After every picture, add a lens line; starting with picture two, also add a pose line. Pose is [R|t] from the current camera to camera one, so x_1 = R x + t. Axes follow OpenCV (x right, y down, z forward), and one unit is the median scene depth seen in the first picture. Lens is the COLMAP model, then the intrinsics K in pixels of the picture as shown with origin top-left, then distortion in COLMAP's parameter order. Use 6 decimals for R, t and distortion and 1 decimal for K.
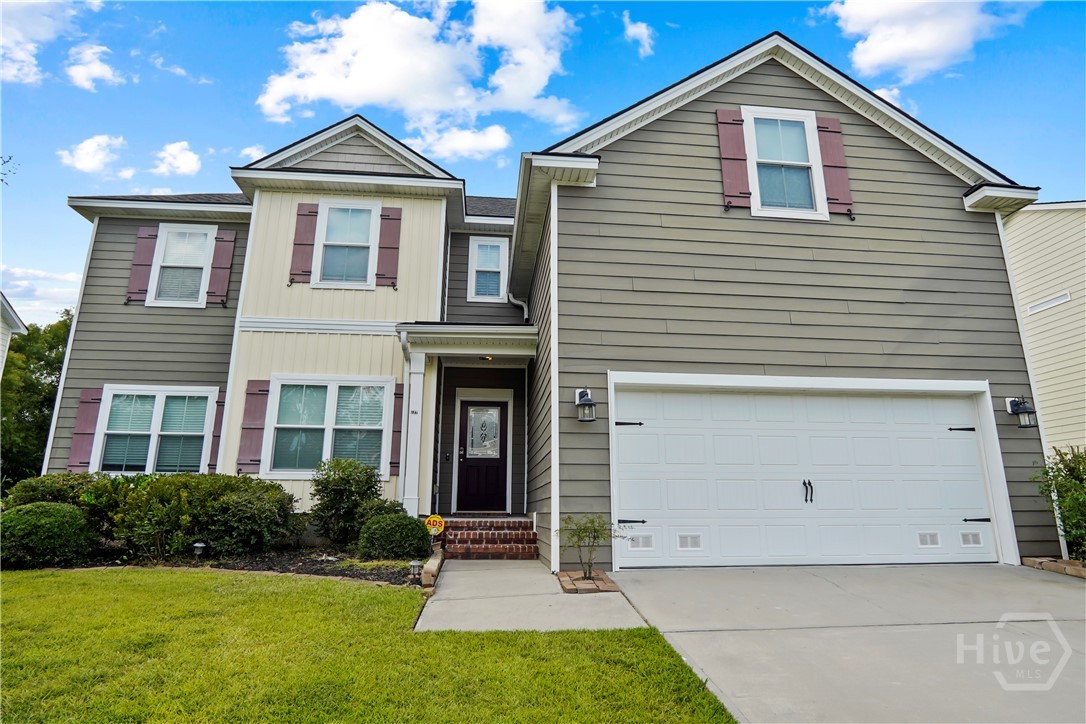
lens RADIAL K [[584.8, 0, 560.9], [0, 584.8, 350.0], [0, 0, 1]] dist [-0.030010, 0.005160]
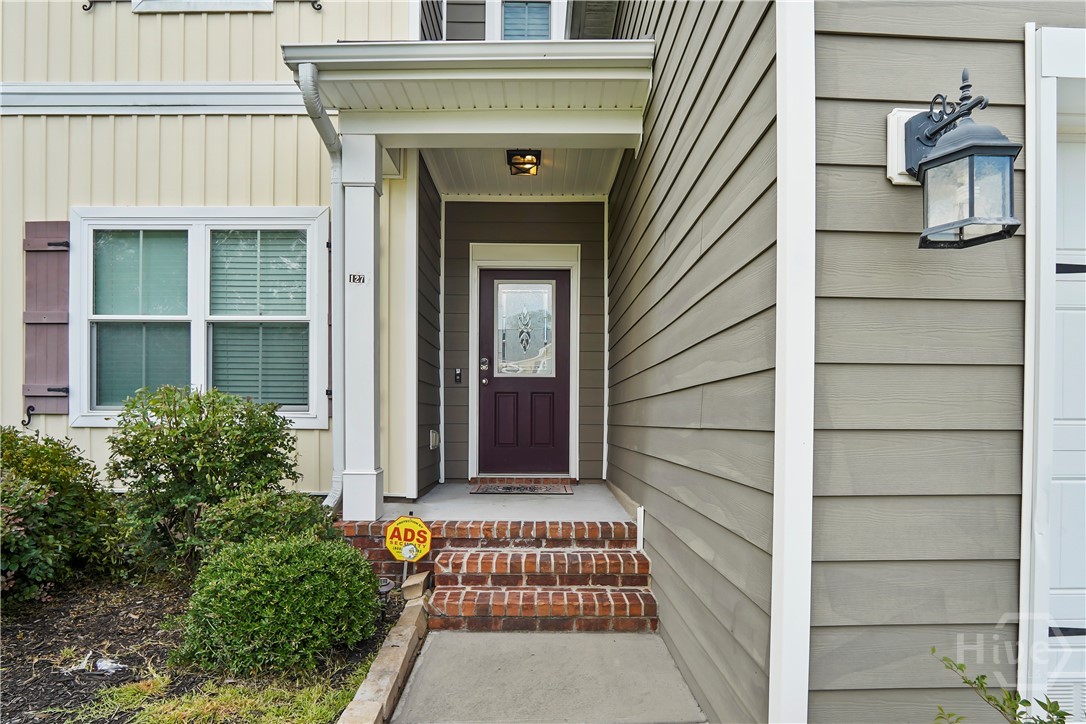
lens RADIAL K [[584.8, 0, 532.7], [0, 584.8, 396.5], [0, 0, 1]] dist [-0.030010, 0.005160]
pose [[0.990649, 0.005690, -0.136313, -0.062264], [0.026231, 0.972547, 0.231225, 0.091623], [0.133886, -0.232639, 0.963304, 0.561365]]
